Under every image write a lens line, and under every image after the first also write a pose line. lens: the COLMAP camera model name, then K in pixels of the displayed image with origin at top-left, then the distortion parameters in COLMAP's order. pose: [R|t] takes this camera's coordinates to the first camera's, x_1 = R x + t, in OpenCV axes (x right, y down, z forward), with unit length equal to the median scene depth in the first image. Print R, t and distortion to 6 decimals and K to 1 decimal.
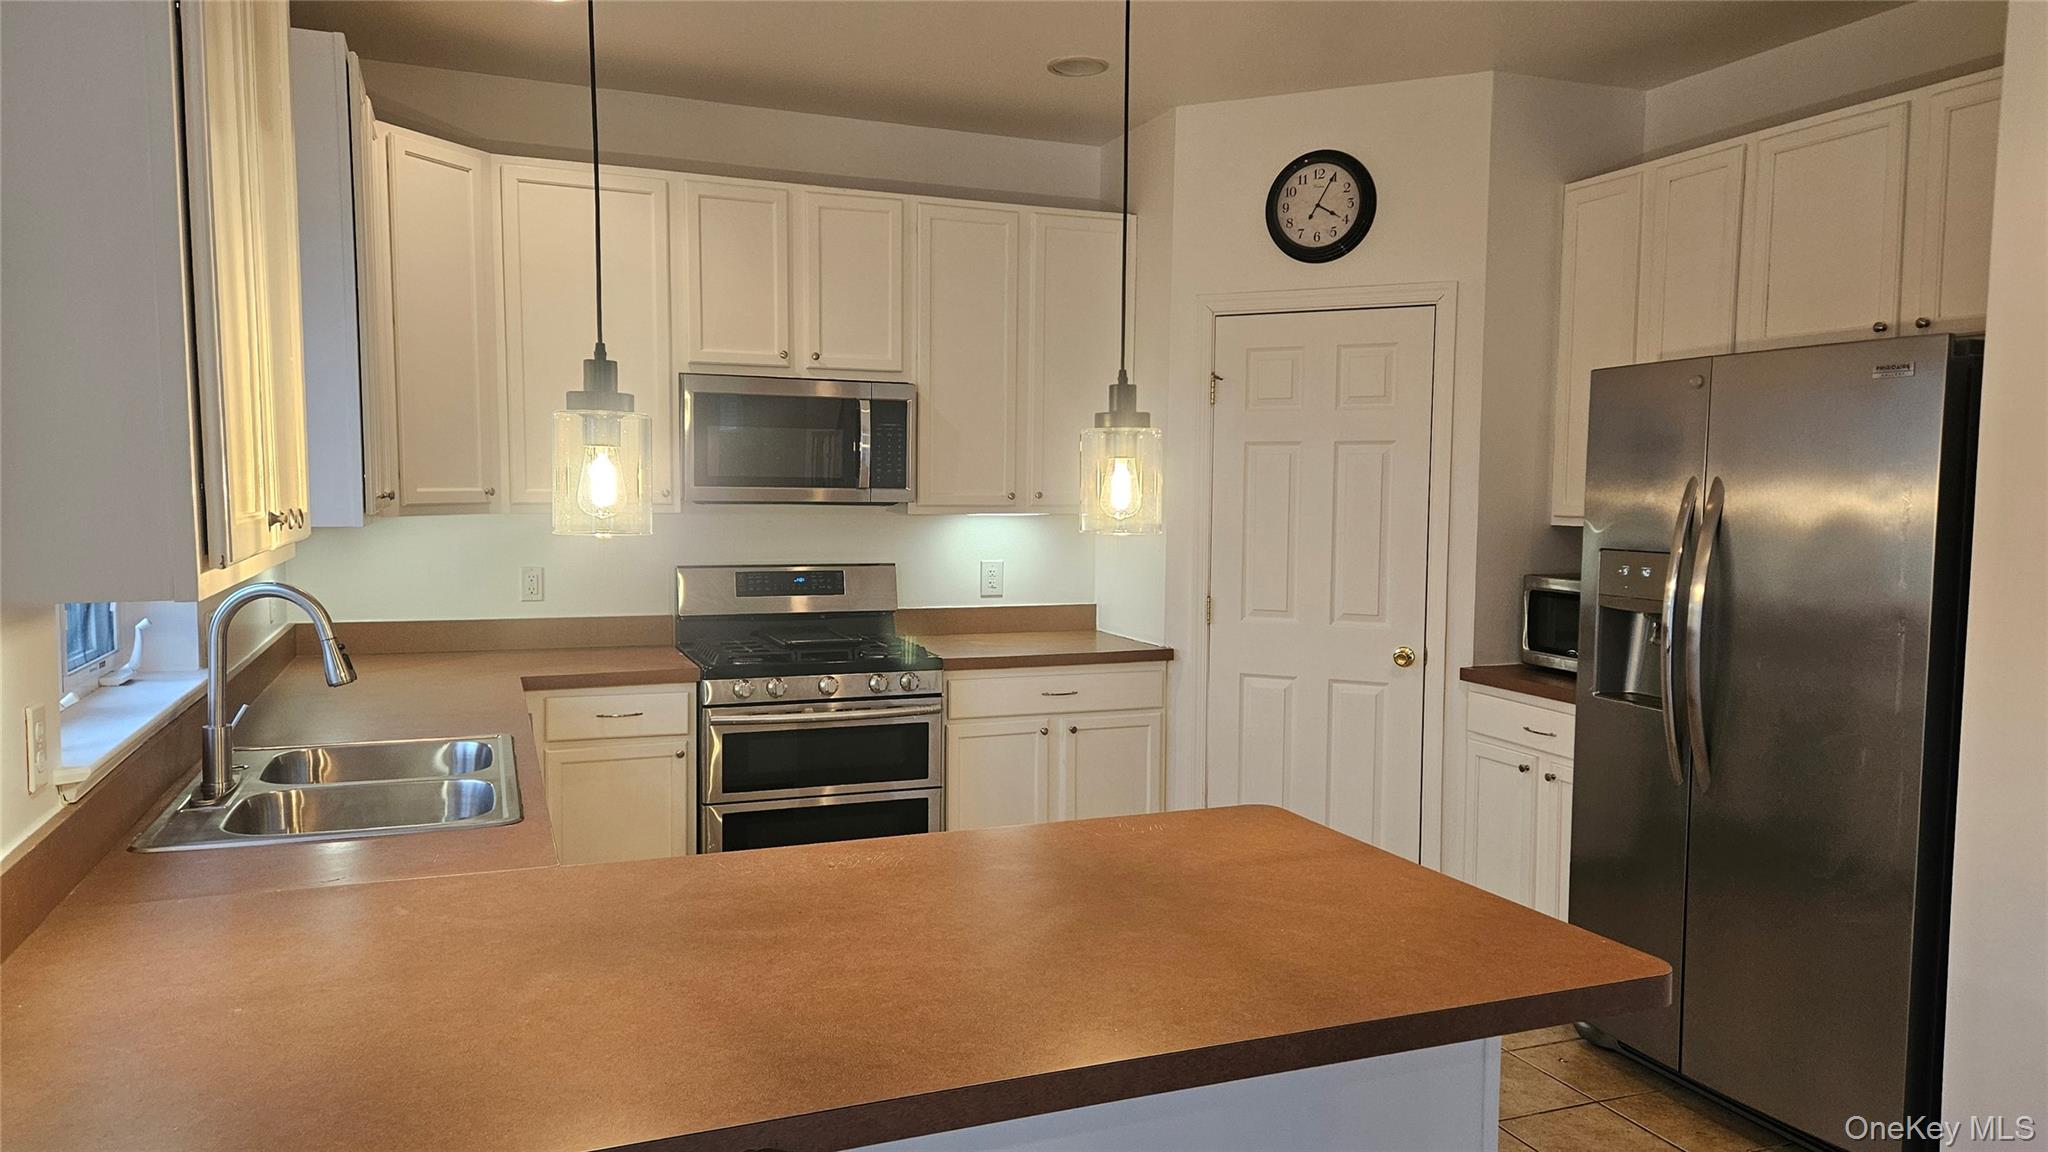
lens RADIAL K [[1348.6, 0, 1015.6], [0, 1348.6, 604.0], [0, 0, 1]] dist [0.095499, -0.083304]
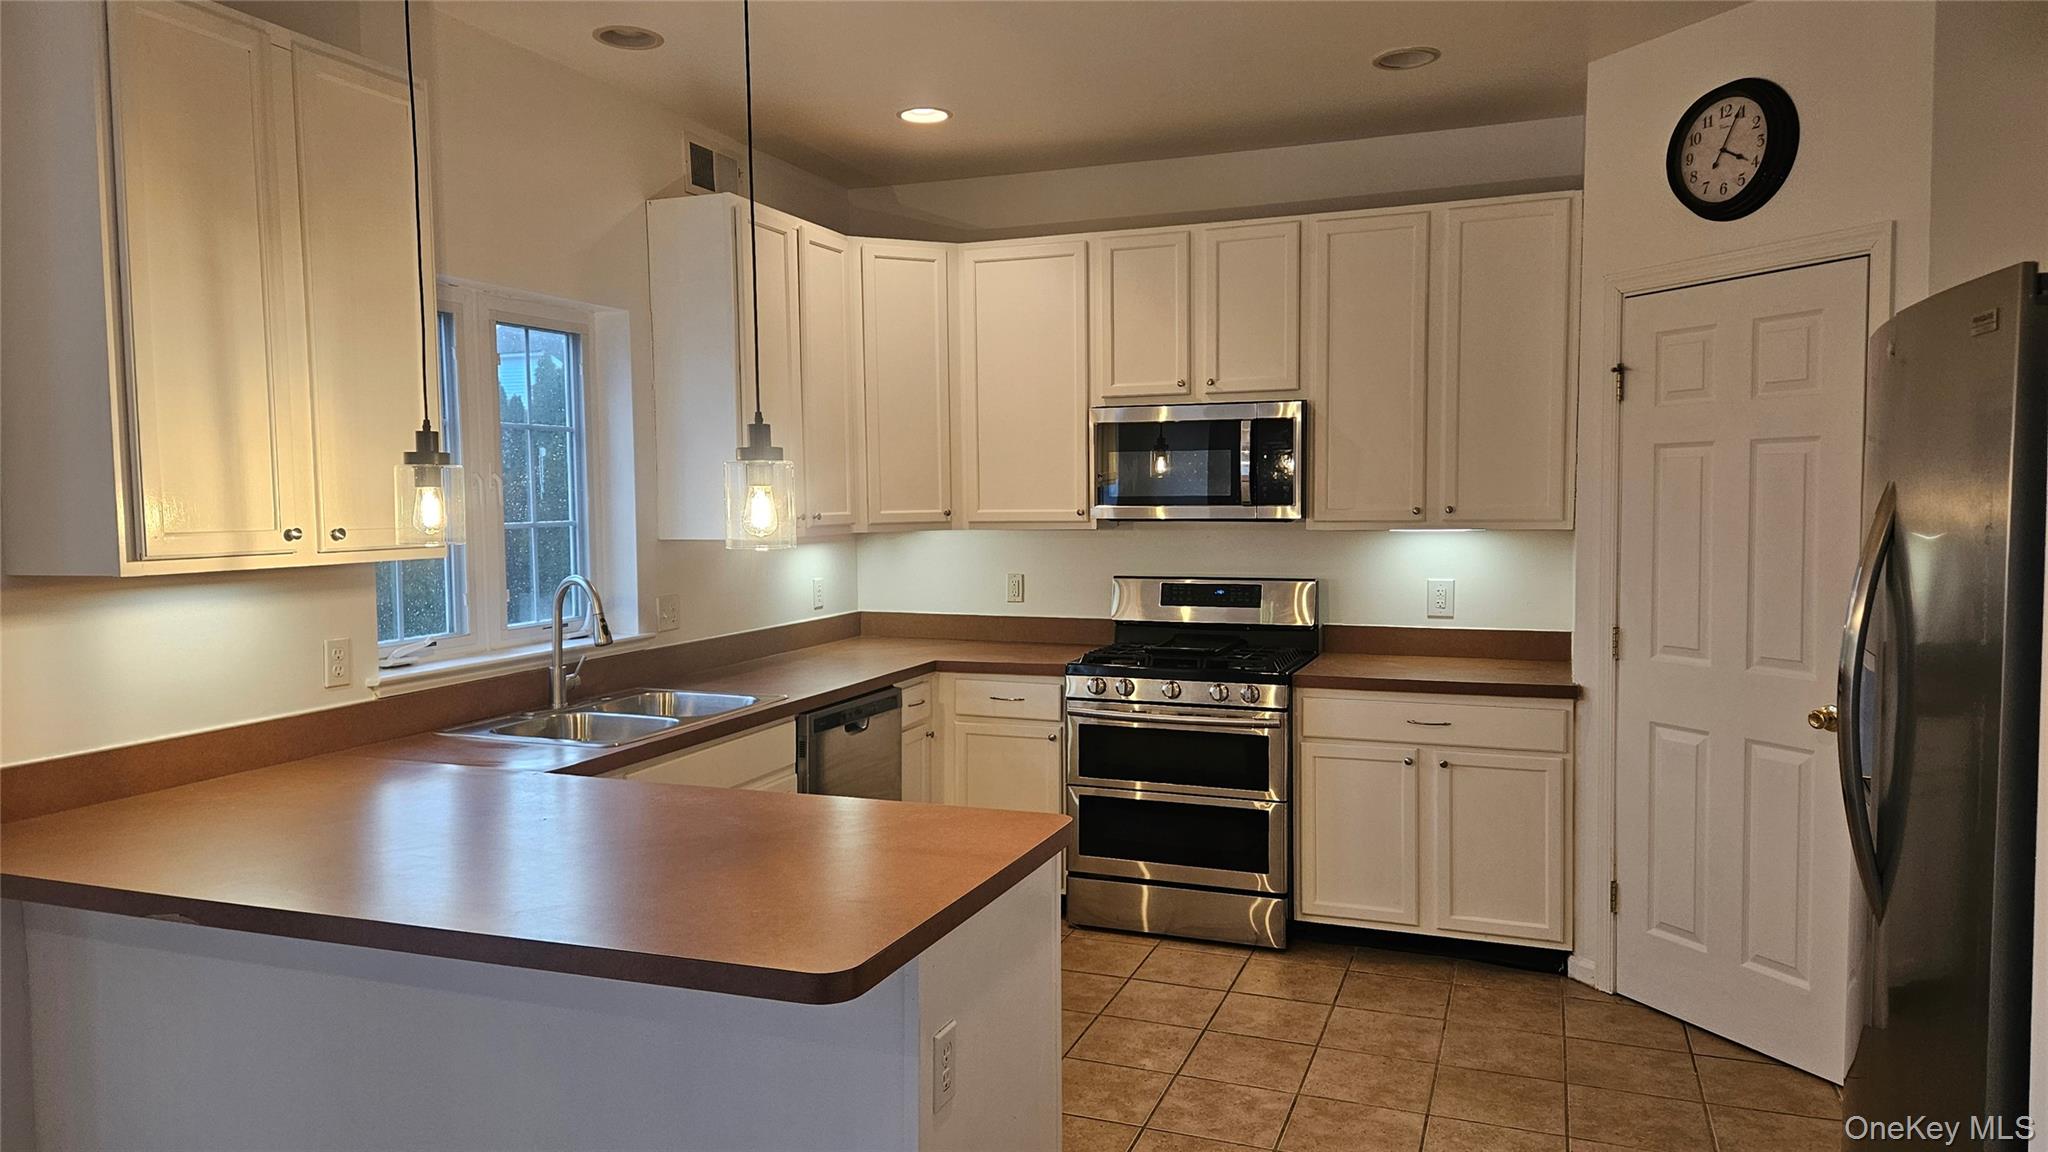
lens RADIAL K [[1348.6, 0, 1015.6], [0, 1348.6, 604.0], [0, 0, 1]] dist [0.095499, -0.083304]
pose [[0.739581, 0.039132, -0.671929, 0.467054], [-0.045880, 0.998917, 0.007676, -0.010247], [0.671502, 0.025151, 0.740576, 0.117026]]
